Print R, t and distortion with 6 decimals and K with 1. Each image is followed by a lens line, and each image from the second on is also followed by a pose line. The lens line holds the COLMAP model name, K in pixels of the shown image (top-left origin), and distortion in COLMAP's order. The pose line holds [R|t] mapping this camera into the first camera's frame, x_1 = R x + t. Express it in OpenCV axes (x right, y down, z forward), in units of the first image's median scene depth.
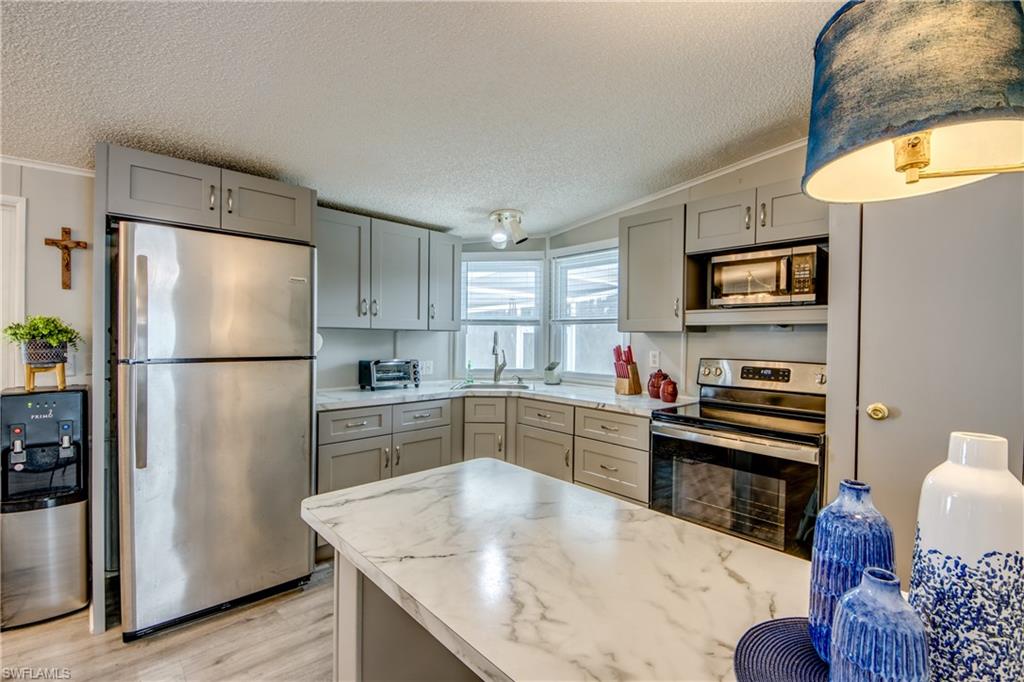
lens RADIAL K [[438.5, 0, 505.6], [0, 438.5, 342.2], [0, 0, 1]] dist [-0.001592, -0.006579]
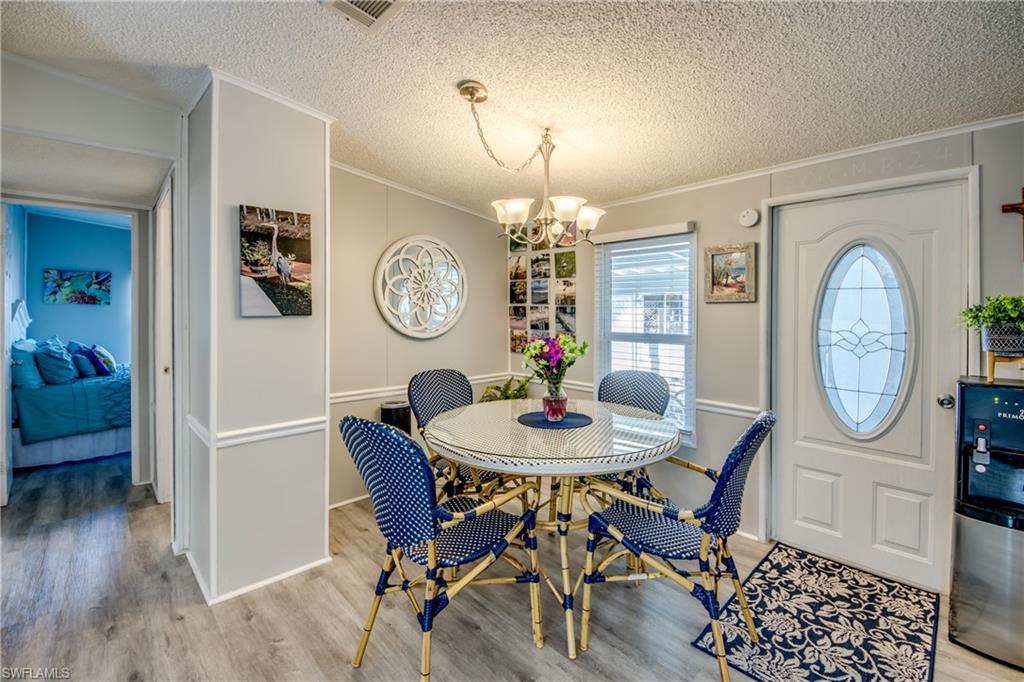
lens RADIAL K [[438.5, 0, 527.3], [0, 438.5, 312.0], [0, 0, 1]] dist [-0.001592, -0.006579]
pose [[0.025707, -0.015751, -0.999545, -0.178190], [-0.015786, 0.999745, -0.016160, -0.000166], [0.999545, 0.016195, 0.025452, 0.033610]]
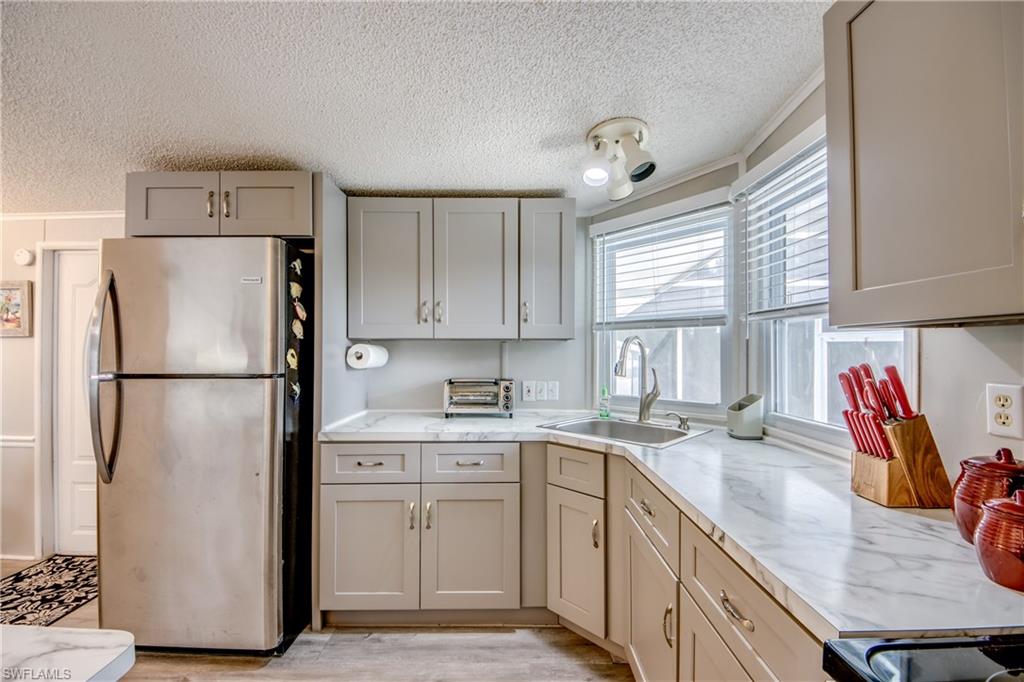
lens RADIAL K [[404.3, 0, 507.2], [0, 404.3, 347.4], [0, 0, 1]] dist [0.003984, -0.009469]
pose [[0.732768, -0.016068, -0.680289, 0.296514], [0.001072, 0.999747, -0.022460, 0.000904], [0.680478, 0.015729, 0.732600, 0.601861]]
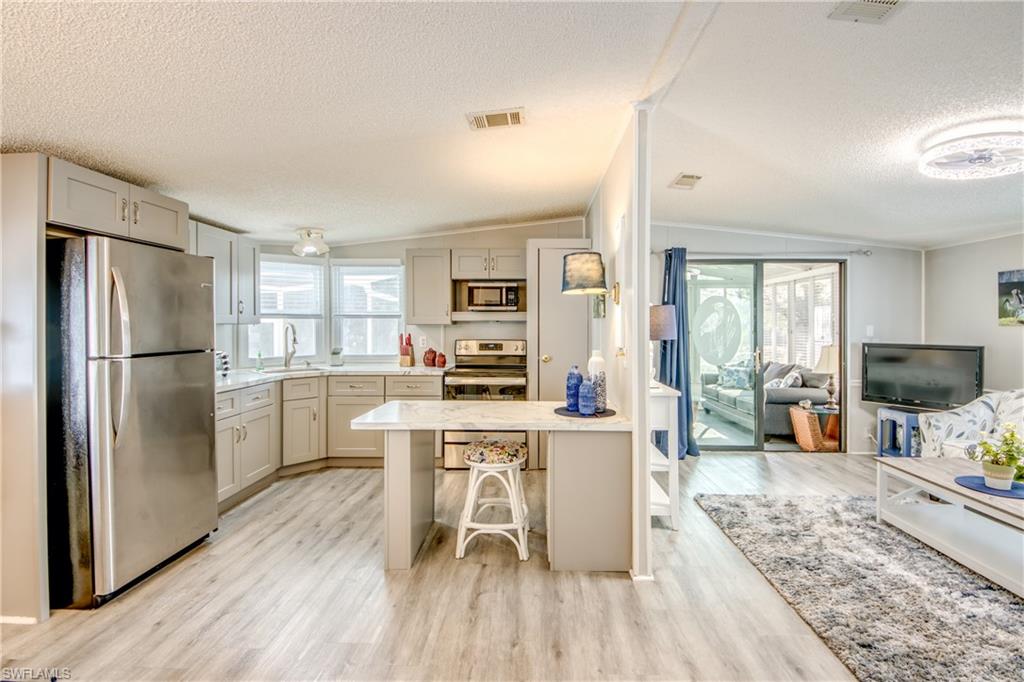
lens RADIAL K [[457.7, 0, 529.4], [0, 457.7, 323.4], [0, 0, 1]] dist [-0.001251, -0.007748]
pose [[0.693783, -0.008513, 0.720134, -0.593172], [0.014959, 0.999885, -0.002592, -0.017528], [-0.720029, 0.012570, 0.693830, -0.399969]]
